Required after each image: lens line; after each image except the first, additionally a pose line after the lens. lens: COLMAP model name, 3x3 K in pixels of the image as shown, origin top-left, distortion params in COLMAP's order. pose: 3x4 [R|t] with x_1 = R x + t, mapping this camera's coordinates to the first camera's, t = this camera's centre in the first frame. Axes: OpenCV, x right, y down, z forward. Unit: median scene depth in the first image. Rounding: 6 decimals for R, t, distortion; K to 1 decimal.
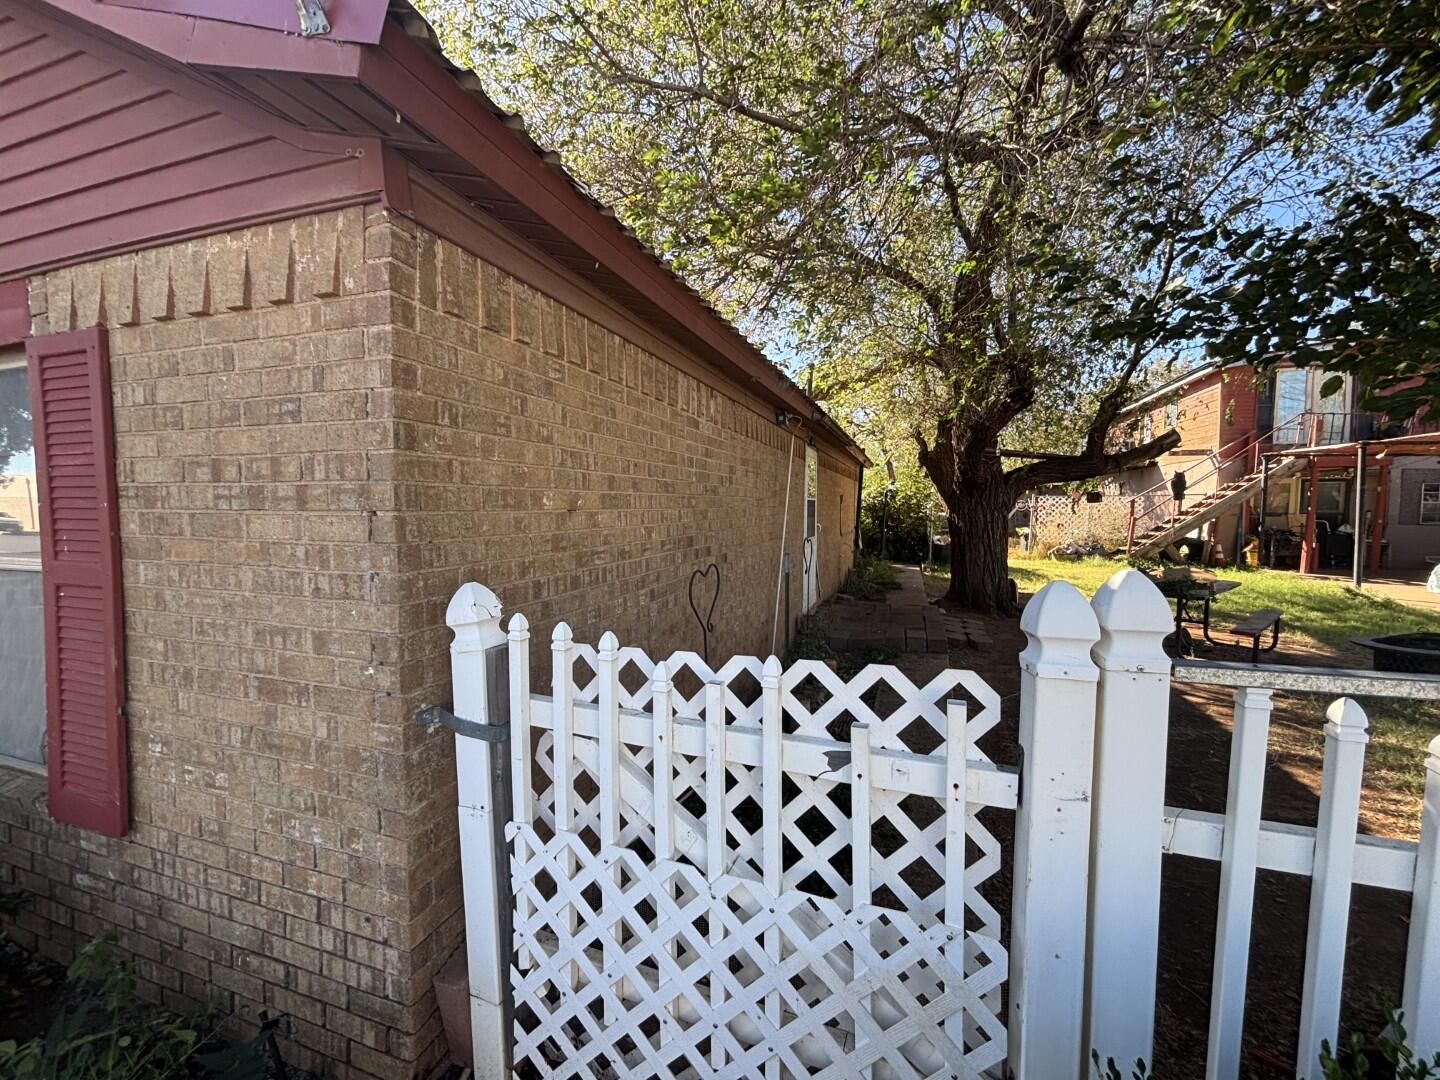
lens RADIAL K [[586.6, 0, 722.2], [0, 586.6, 541.5], [0, 0, 1]] dist [0.003530, 0.000207]
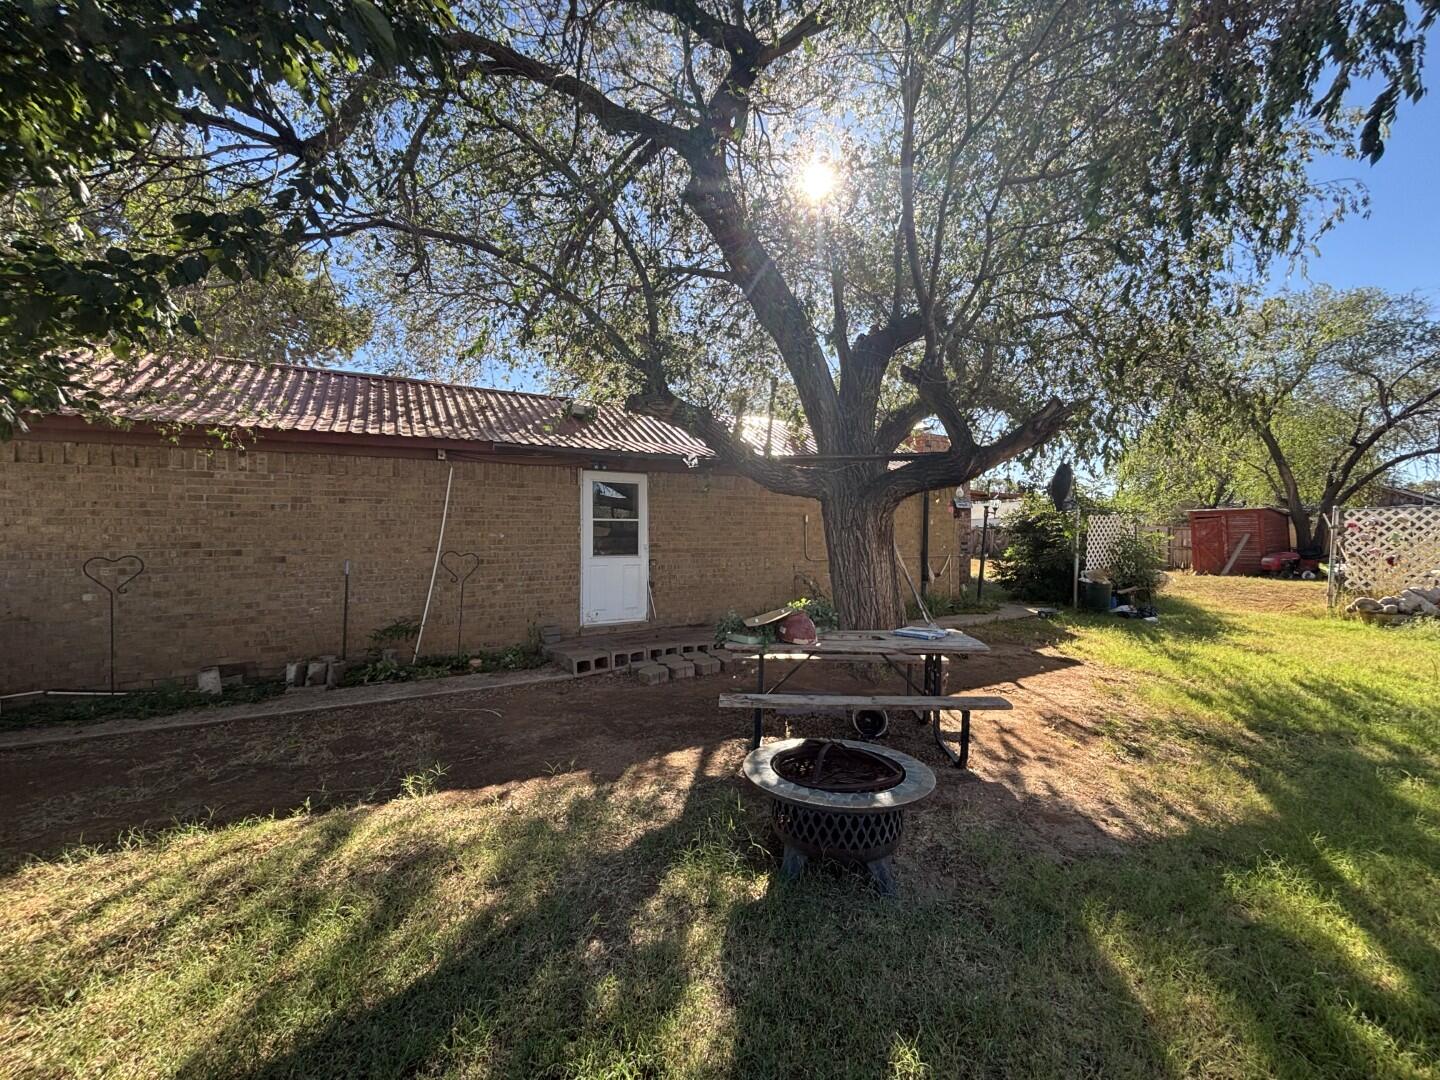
lens RADIAL K [[586.6, 0, 720.0], [0, 586.6, 538.4], [0, 0, 1]] dist [0.003530, 0.000207]
pose [[0.703607, 0.000170, -0.710589, 3.011751], [-0.041213, 0.998326, -0.040570, -0.019725], [0.709393, 0.057831, 0.702437, 1.221179]]
